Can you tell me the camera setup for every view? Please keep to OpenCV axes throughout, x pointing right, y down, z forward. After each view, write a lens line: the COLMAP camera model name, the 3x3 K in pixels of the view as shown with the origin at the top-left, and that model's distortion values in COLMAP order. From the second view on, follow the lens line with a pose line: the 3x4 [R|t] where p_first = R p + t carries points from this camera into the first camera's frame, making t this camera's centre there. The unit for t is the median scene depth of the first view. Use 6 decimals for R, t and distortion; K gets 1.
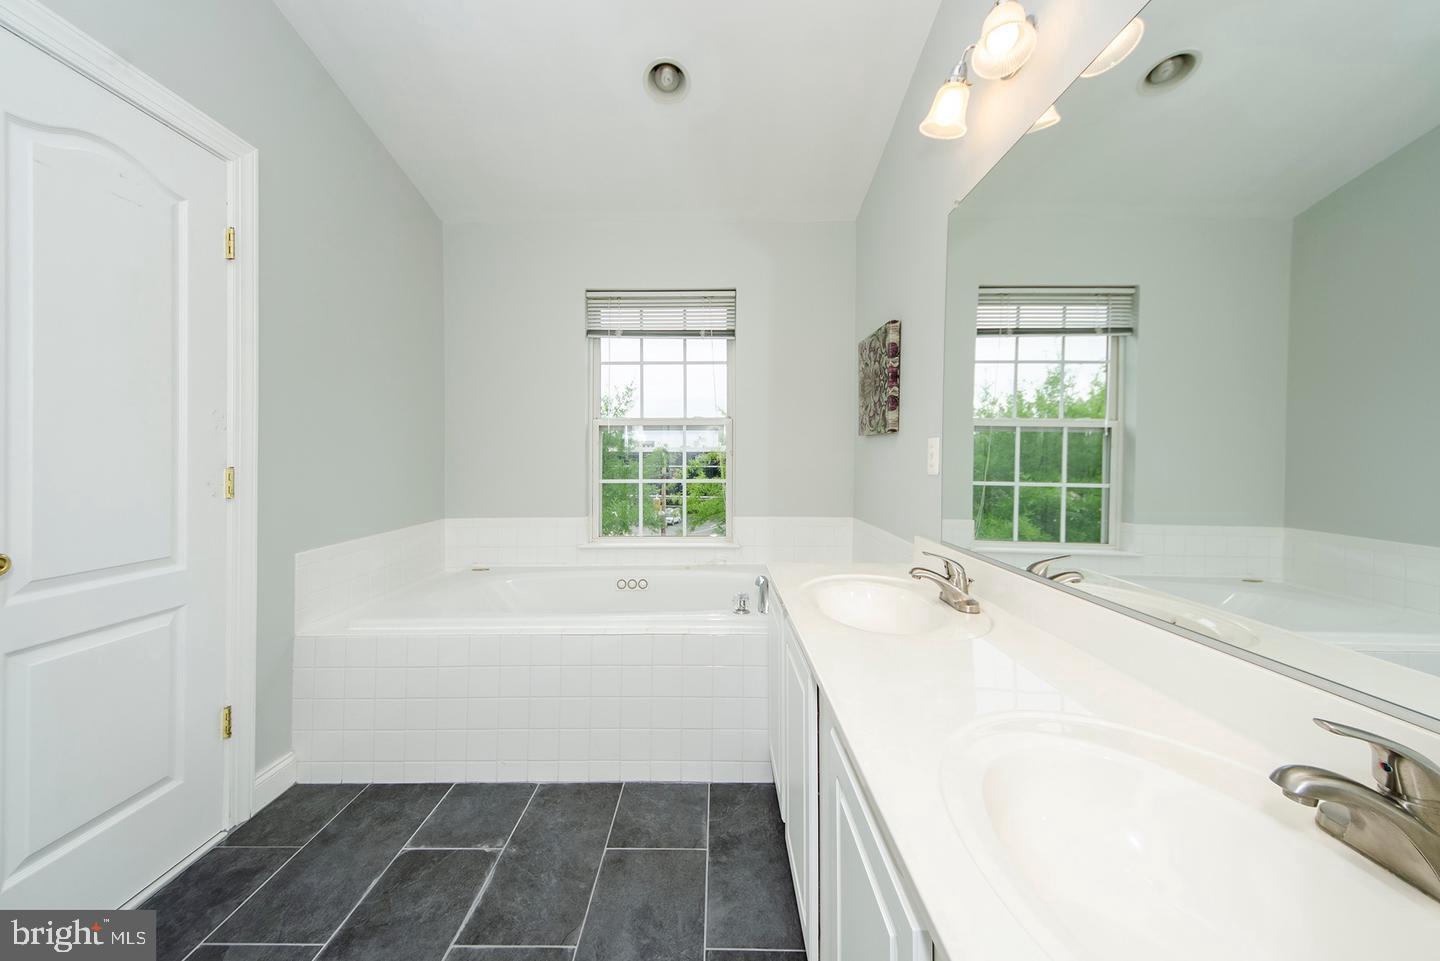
lens RADIAL K [[491.5, 0, 713.2], [0, 491.5, 470.1], [0, 0, 1]] dist [0.038396, -0.006674]
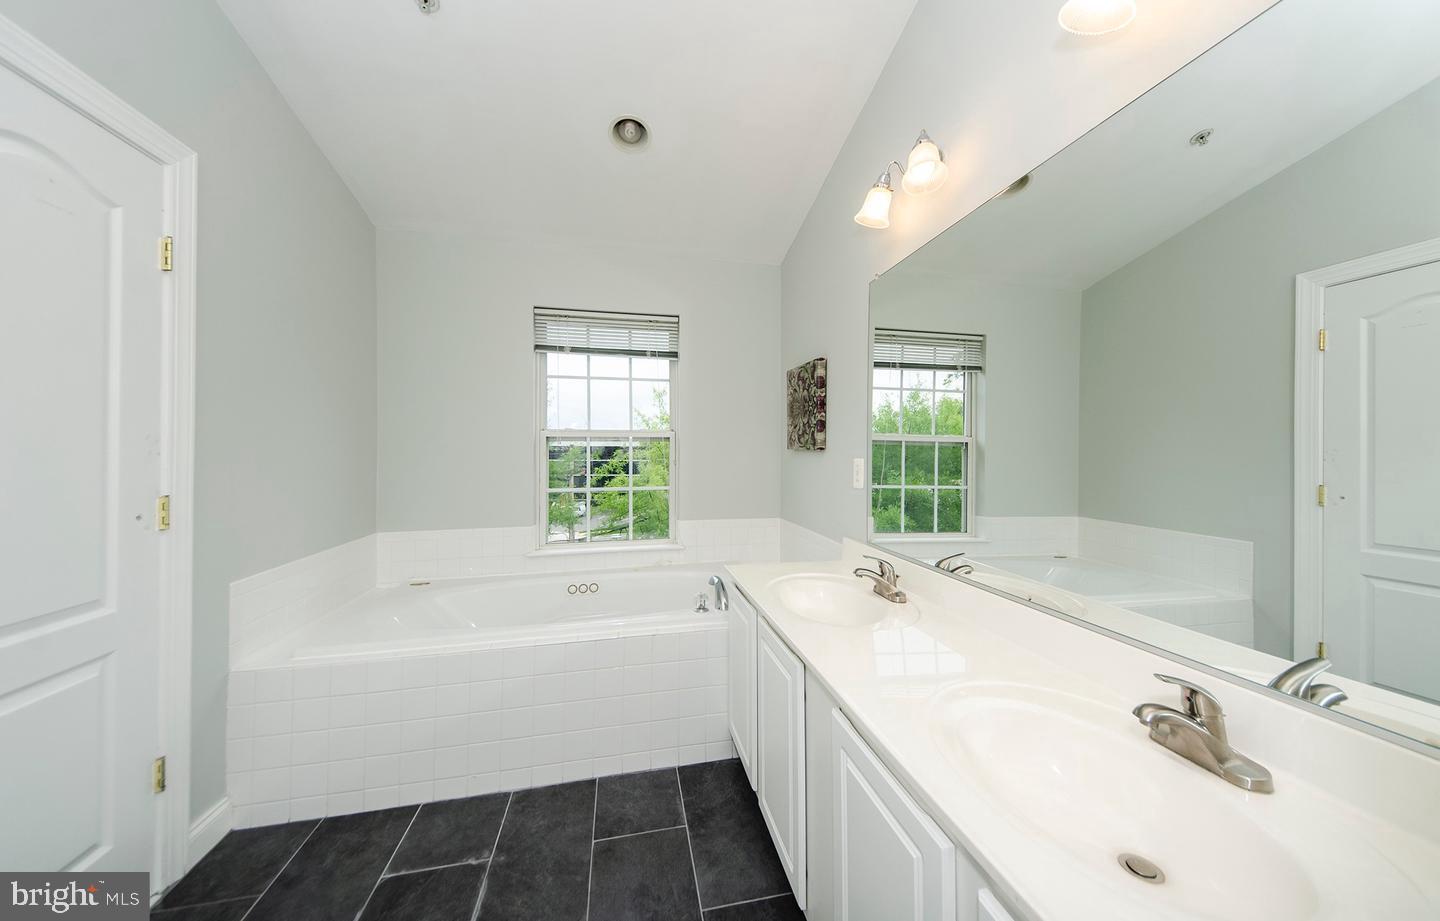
lens RADIAL K [[459.8, 0, 720.0], [0, 459.8, 460.5], [0, 0, 1]] dist [0.033912, -0.007727]
pose [[0.977230, -0.002998, 0.212163, -0.139596], [0.004809, 0.999956, -0.008020, -0.053168], [-0.212130, 0.008858, 0.977201, -0.051426]]
